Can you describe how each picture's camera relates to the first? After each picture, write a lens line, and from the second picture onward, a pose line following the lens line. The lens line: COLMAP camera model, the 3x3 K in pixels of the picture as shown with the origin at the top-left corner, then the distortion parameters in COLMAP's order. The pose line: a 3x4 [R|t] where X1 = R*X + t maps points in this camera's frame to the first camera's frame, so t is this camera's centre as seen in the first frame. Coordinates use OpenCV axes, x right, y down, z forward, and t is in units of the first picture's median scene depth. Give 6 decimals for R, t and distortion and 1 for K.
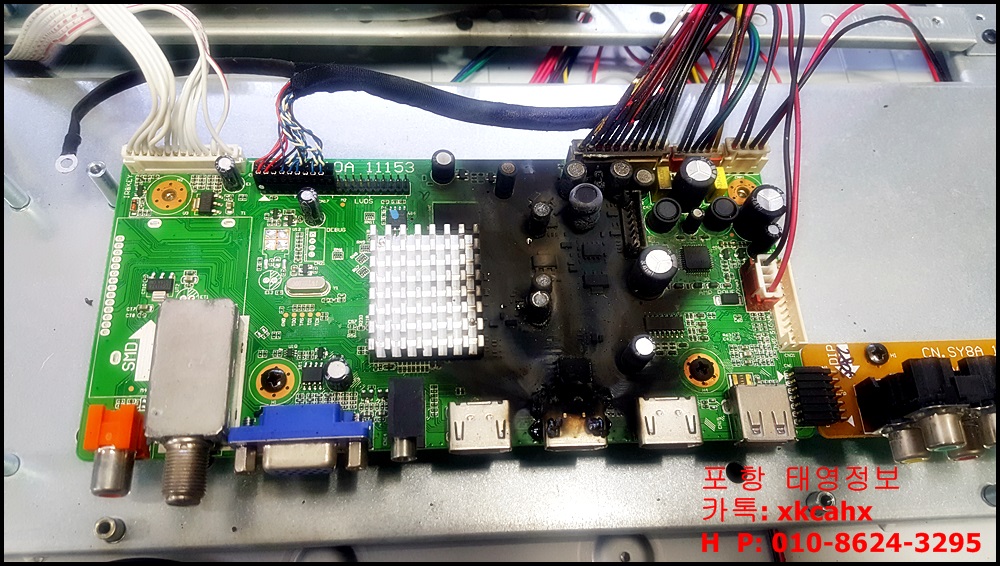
lens RADIAL K [[814.8, 0, 481.5], [0, 814.8, 283.2], [0, 0, 1]] dist [0.121359, -0.385341]
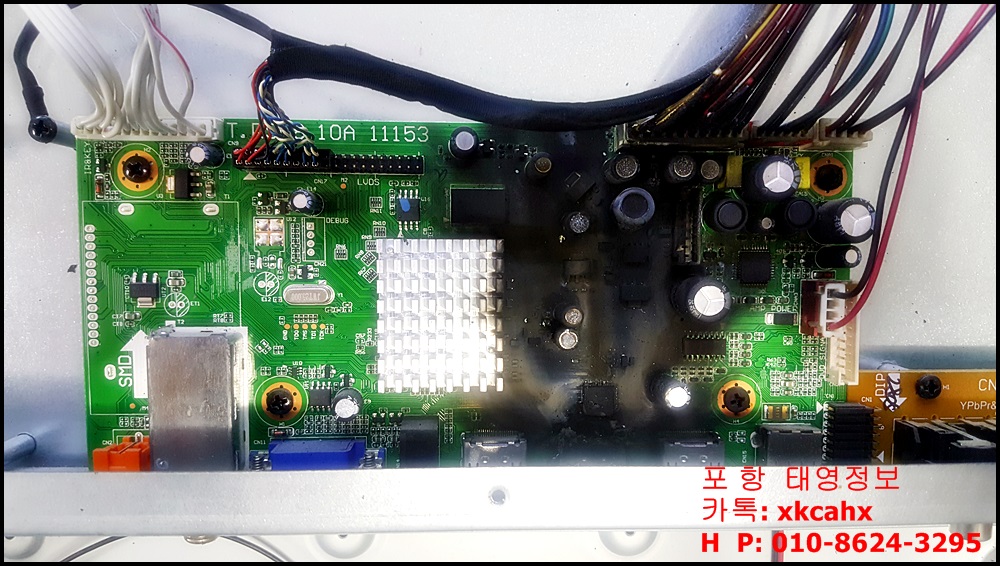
lens RADIAL K [[814.8, 0, 481.5], [0, 814.8, 283.2], [0, 0, 1]] dist [0.121359, -0.385341]
pose [[0.998889, 0.043409, -0.018315, -0.008818], [-0.028993, 0.872756, 0.487295, -0.446842], [0.037138, -0.486222, 0.873046, 0.235906]]
